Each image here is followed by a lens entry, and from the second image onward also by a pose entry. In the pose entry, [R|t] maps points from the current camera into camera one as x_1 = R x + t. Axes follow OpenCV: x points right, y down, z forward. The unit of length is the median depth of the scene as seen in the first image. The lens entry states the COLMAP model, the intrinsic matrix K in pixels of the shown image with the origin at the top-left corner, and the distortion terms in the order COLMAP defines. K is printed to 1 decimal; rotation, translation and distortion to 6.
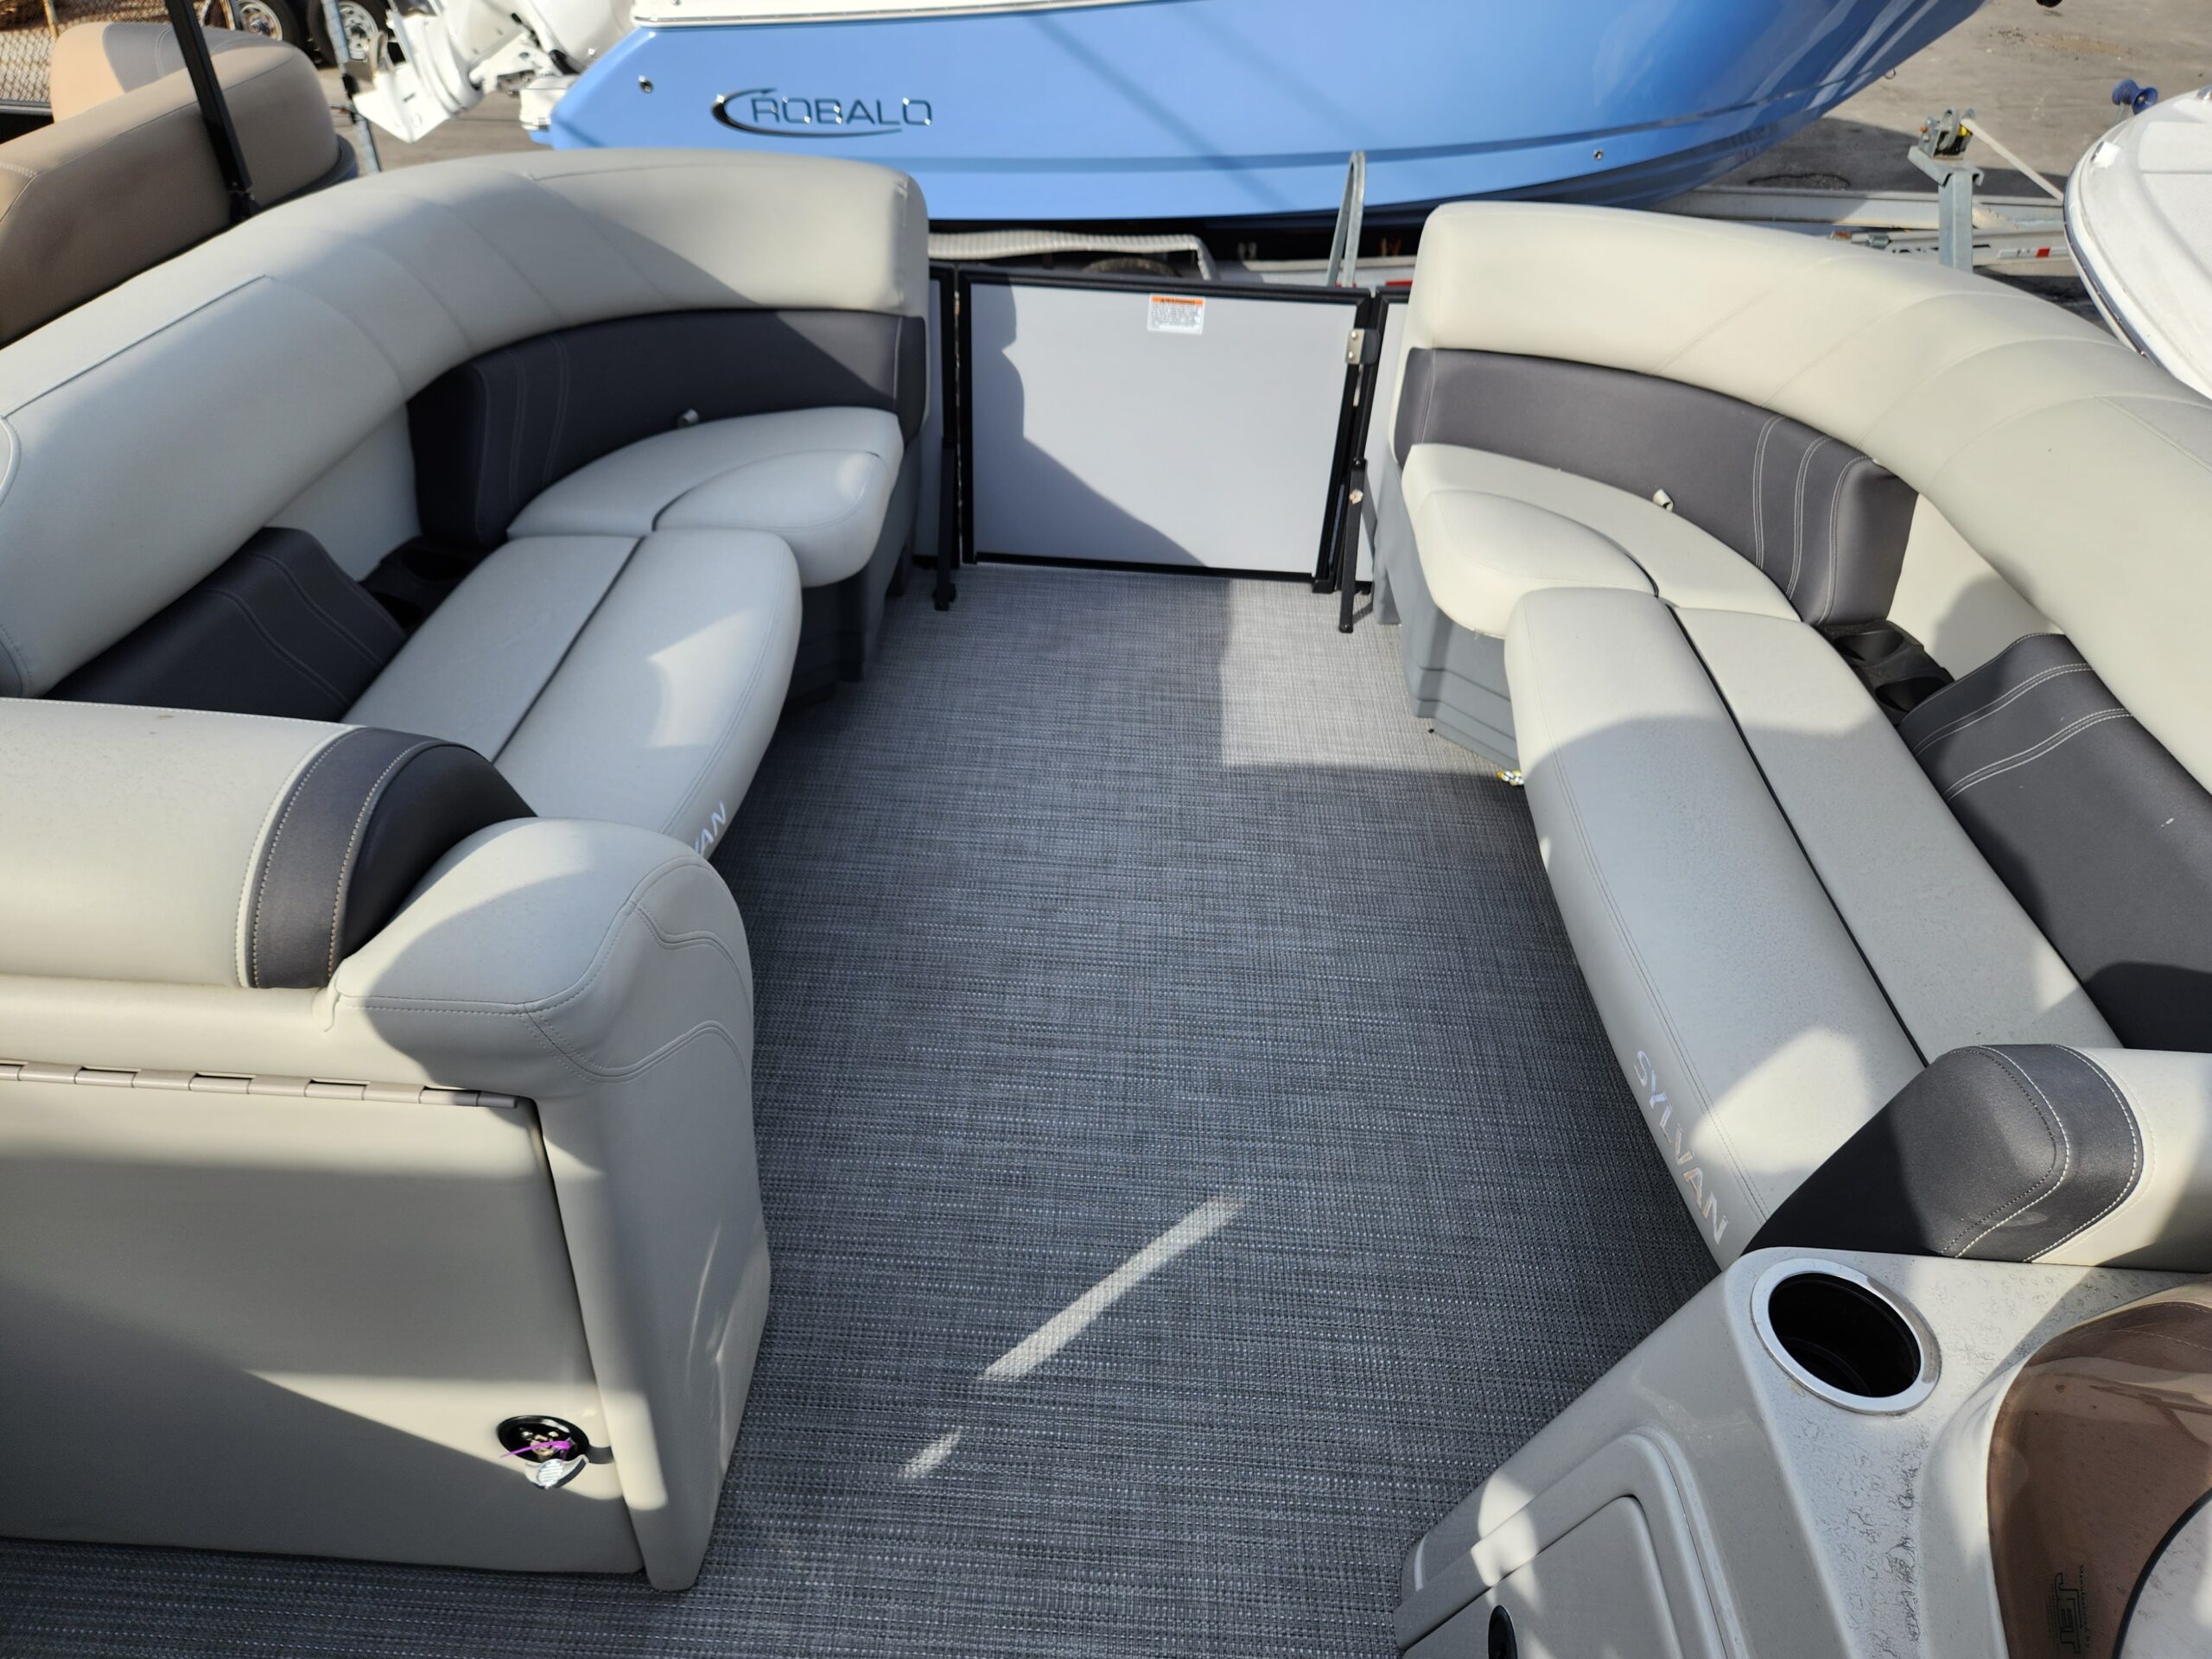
lens RADIAL K [[1502.5, 0, 1113.8], [0, 1502.5, 868.1], [0, 0, 1]] dist [0.065917, -0.136567]
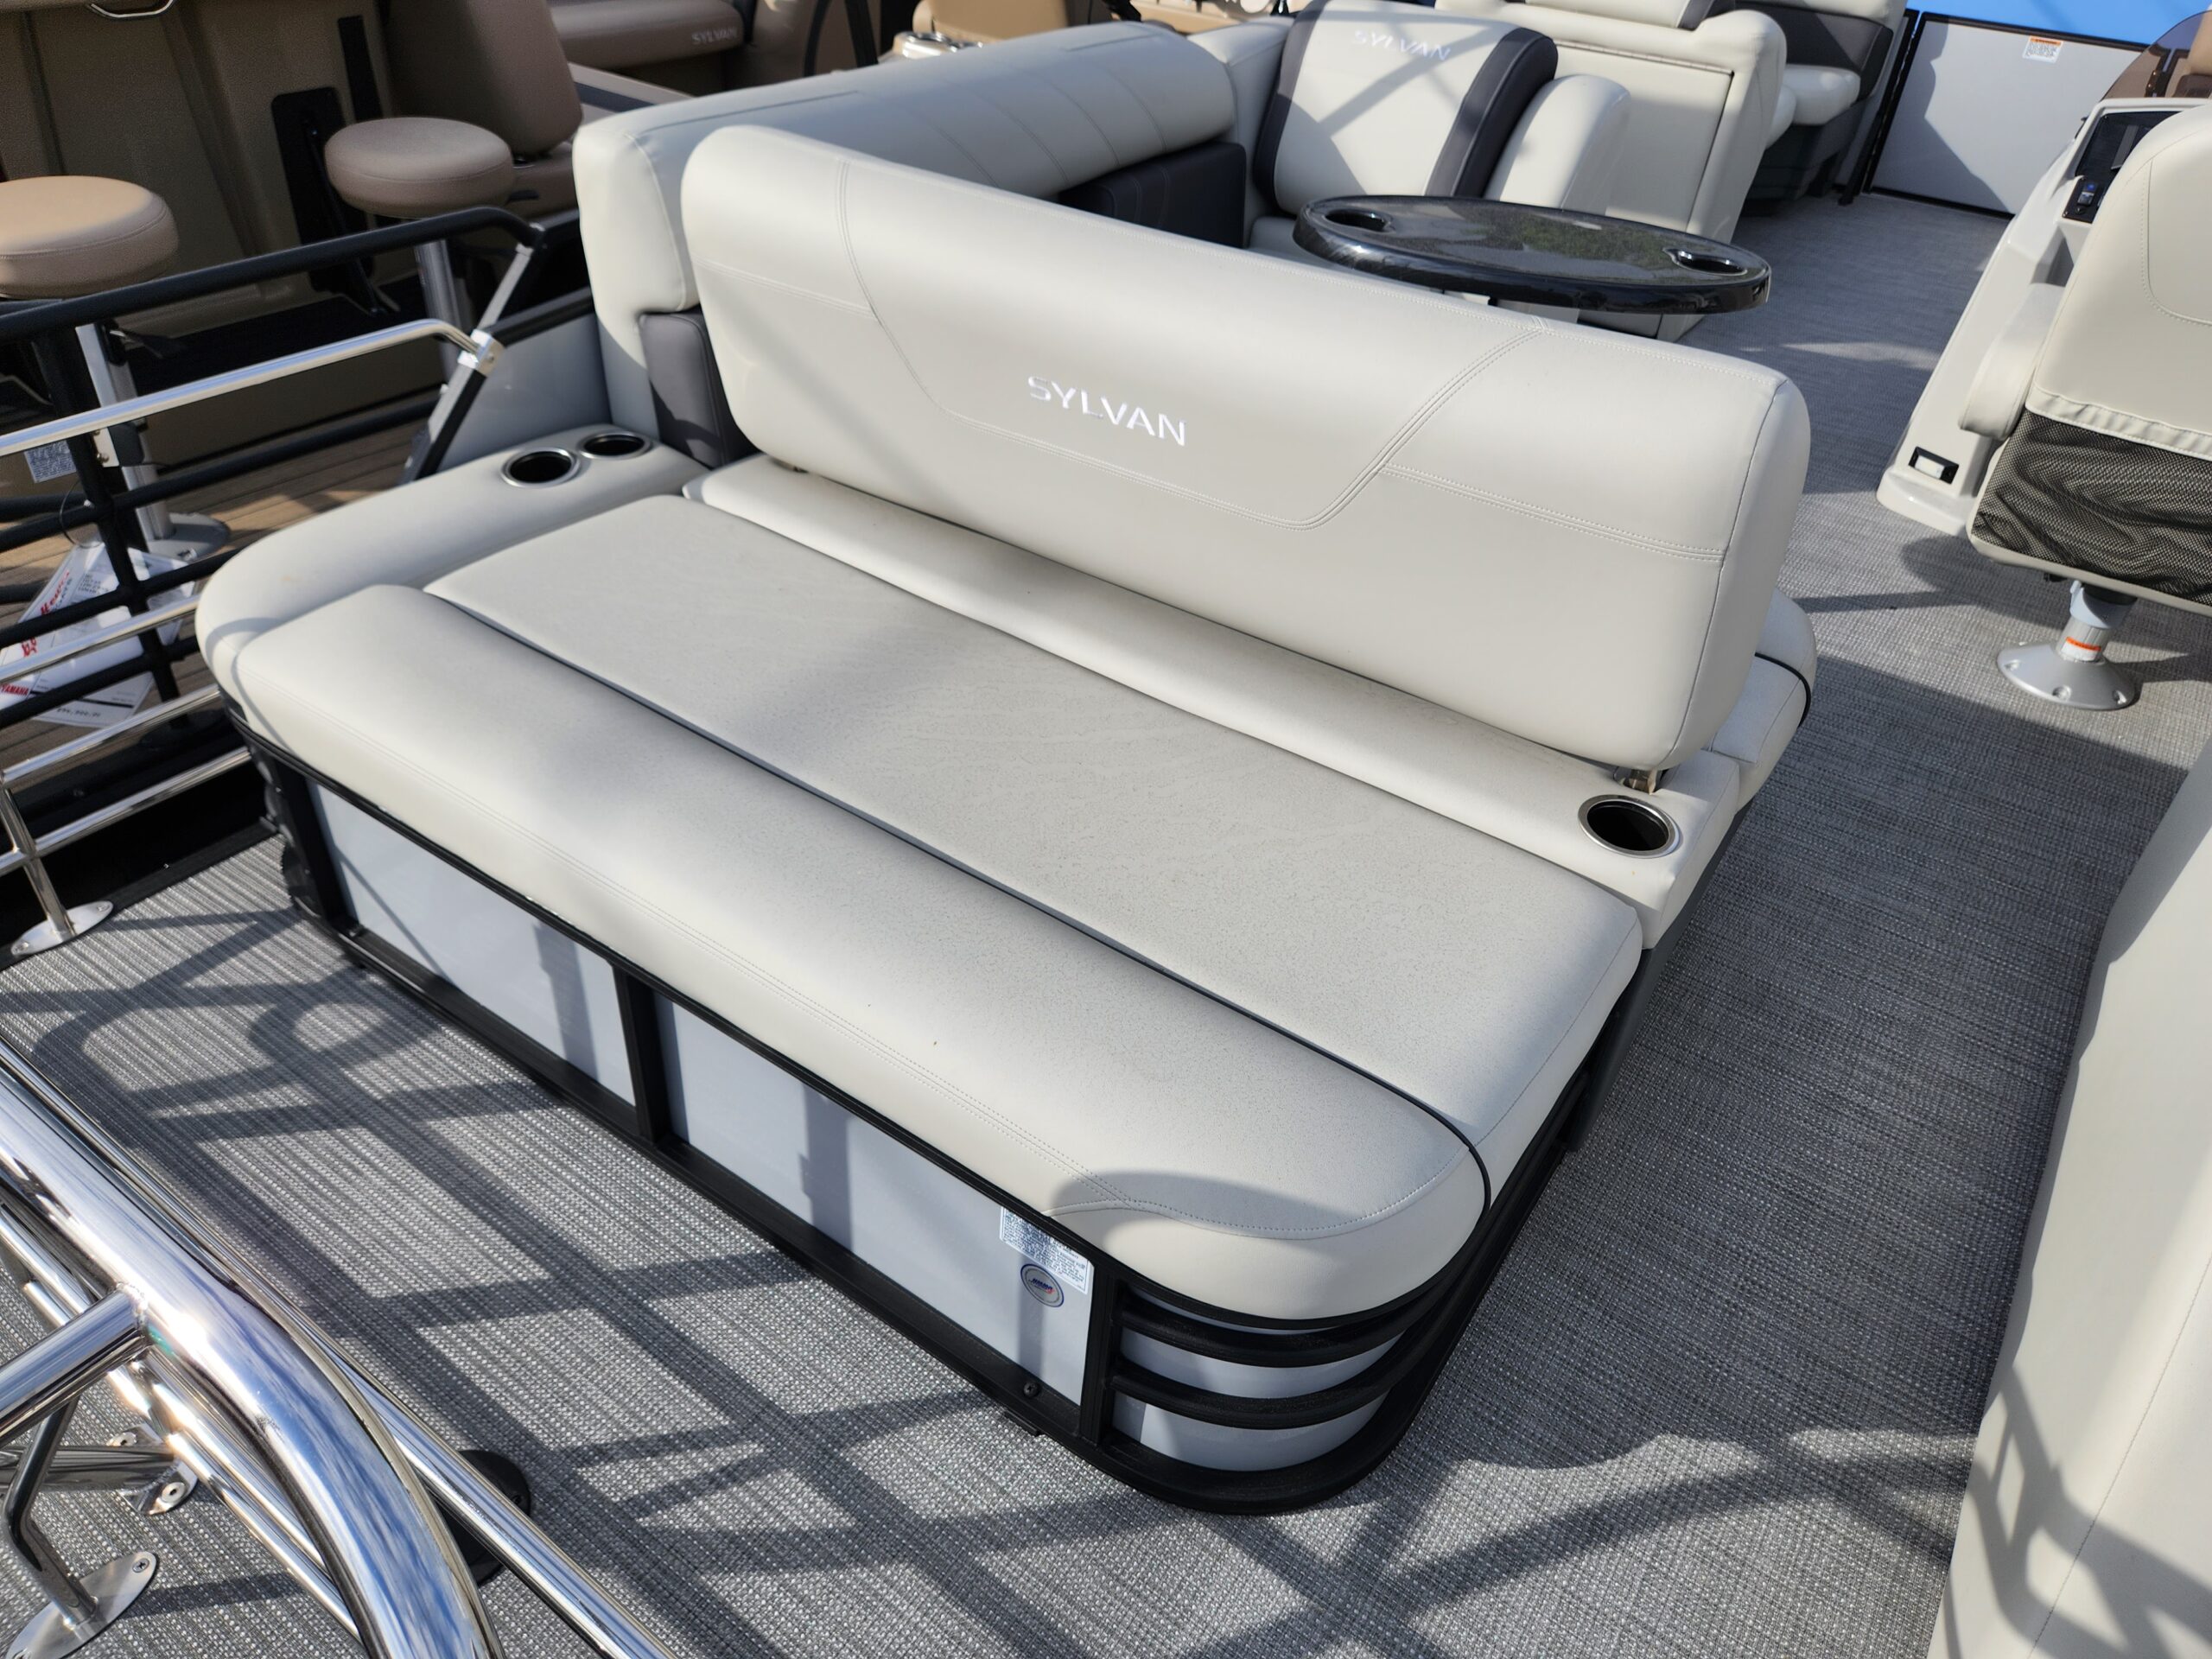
lens RADIAL K [[1534.7, 0, 1086.6], [0, 1534.7, 814.3], [0, 0, 1]] dist [0.081433, -0.082591]
pose [[0.839852, 0.321933, -0.437045, 0.201195], [-0.344153, 0.938437, 0.029919, 0.860933], [0.419771, 0.125283, 0.898942, -1.085781]]
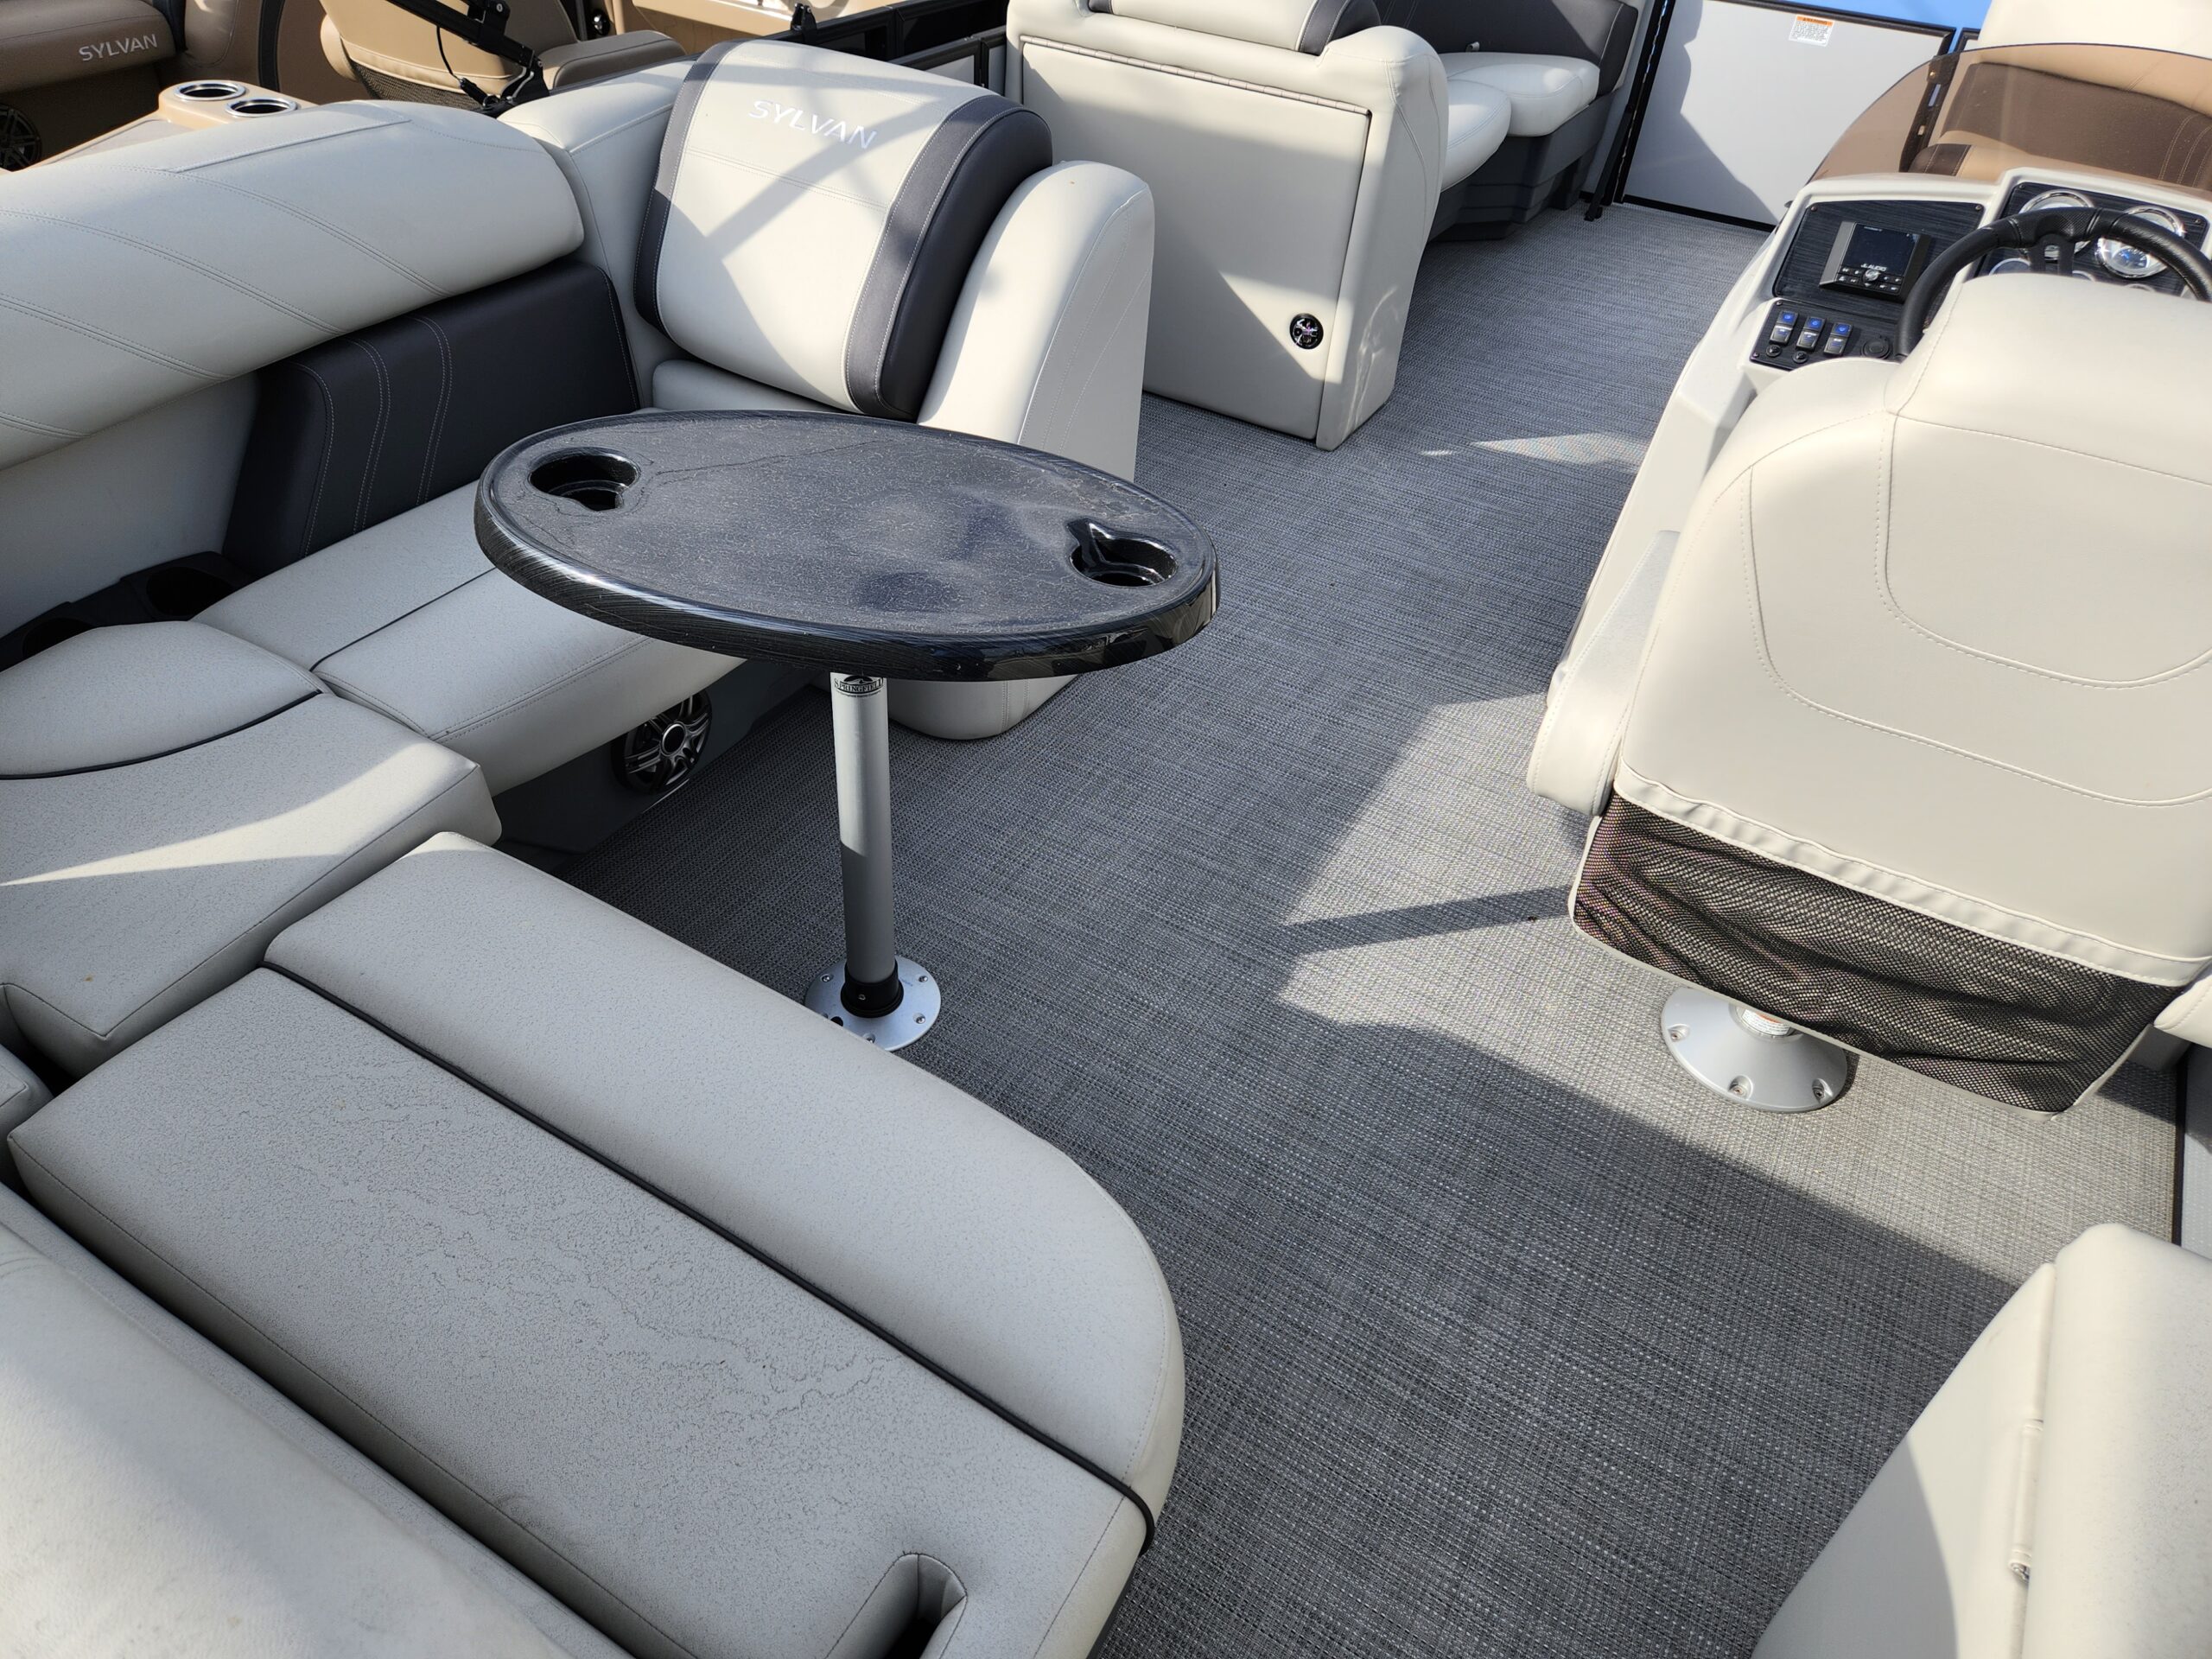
lens RADIAL K [[1532.7, 0, 1077.2], [0, 1532.7, 819.3], [0, 0, 1]] dist [0.078396, -0.068854]
pose [[0.877215, 0.301787, -0.373388, 0.226563], [-0.303879, 0.951132, 0.054828, 0.530800], [0.371688, 0.065369, 0.926053, -0.676070]]
